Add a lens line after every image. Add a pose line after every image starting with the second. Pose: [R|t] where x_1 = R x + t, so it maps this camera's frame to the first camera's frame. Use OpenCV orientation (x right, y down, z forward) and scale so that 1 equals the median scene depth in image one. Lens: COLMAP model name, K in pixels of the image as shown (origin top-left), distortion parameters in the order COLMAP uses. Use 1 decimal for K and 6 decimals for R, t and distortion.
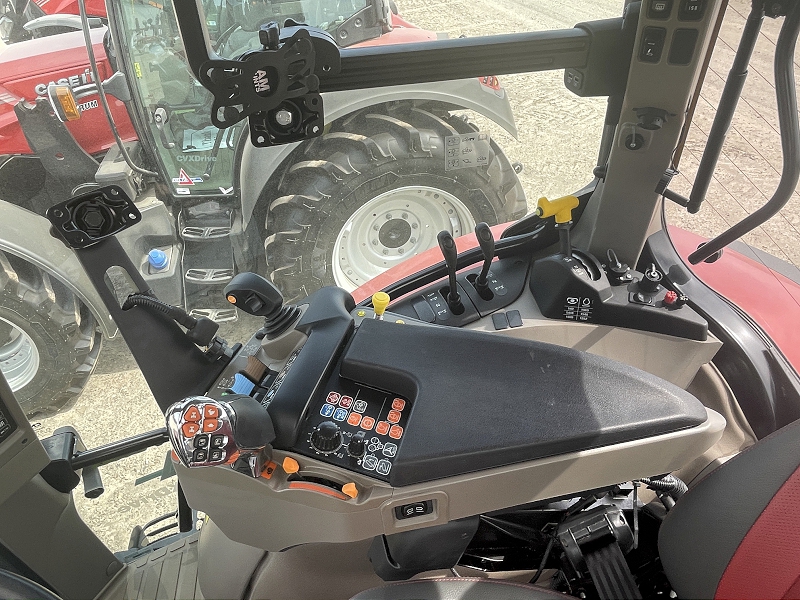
lens RADIAL K [[535.0, 0, 392.9], [0, 535.0, 290.6], [0, 0, 1]] dist [-0.003793, -0.000581]
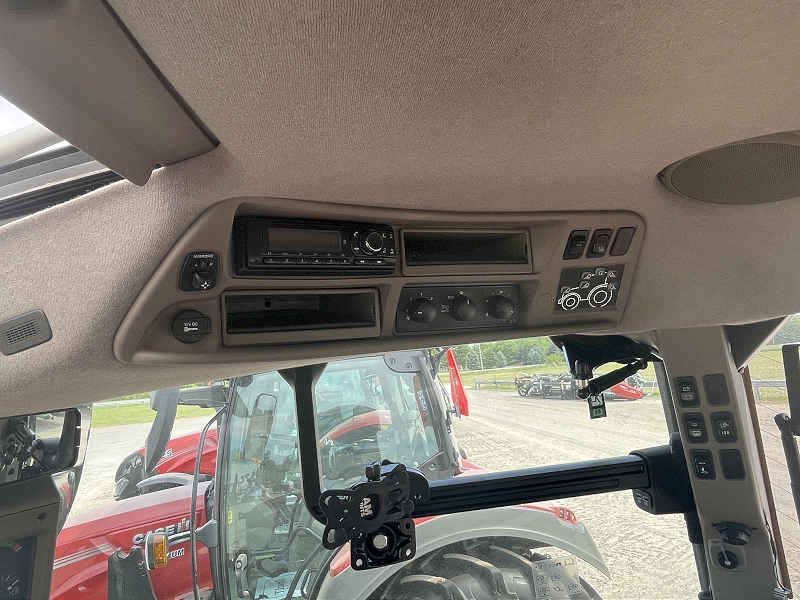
lens RADIAL K [[535.0, 0, 392.9], [0, 535.0, 290.6], [0, 0, 1]] dist [-0.003793, -0.000581]
pose [[0.991729, -0.080457, -0.100002, -0.006428], [-0.014139, 0.705911, -0.708159, 0.023761], [0.127569, 0.703716, 0.698935, -0.035081]]
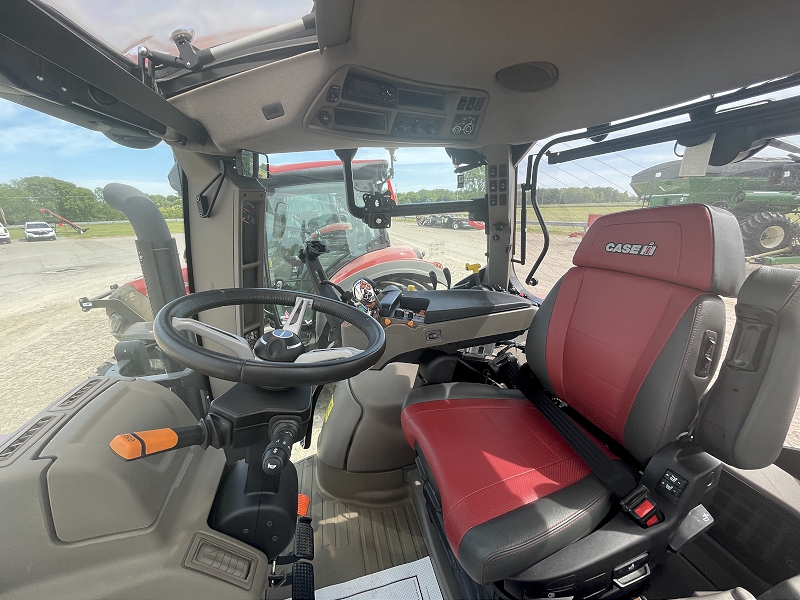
lens RADIAL K [[323.6, 0, 400.0], [0, 323.6, 300.0], [0, 0, 1]] dist [-0.000672, -0.000072]
pose [[0.997874, -0.032841, 0.056293, -0.051227], [0.050858, 0.932528, -0.357498, 0.193640], [-0.040754, 0.359601, 0.932216, -0.143813]]
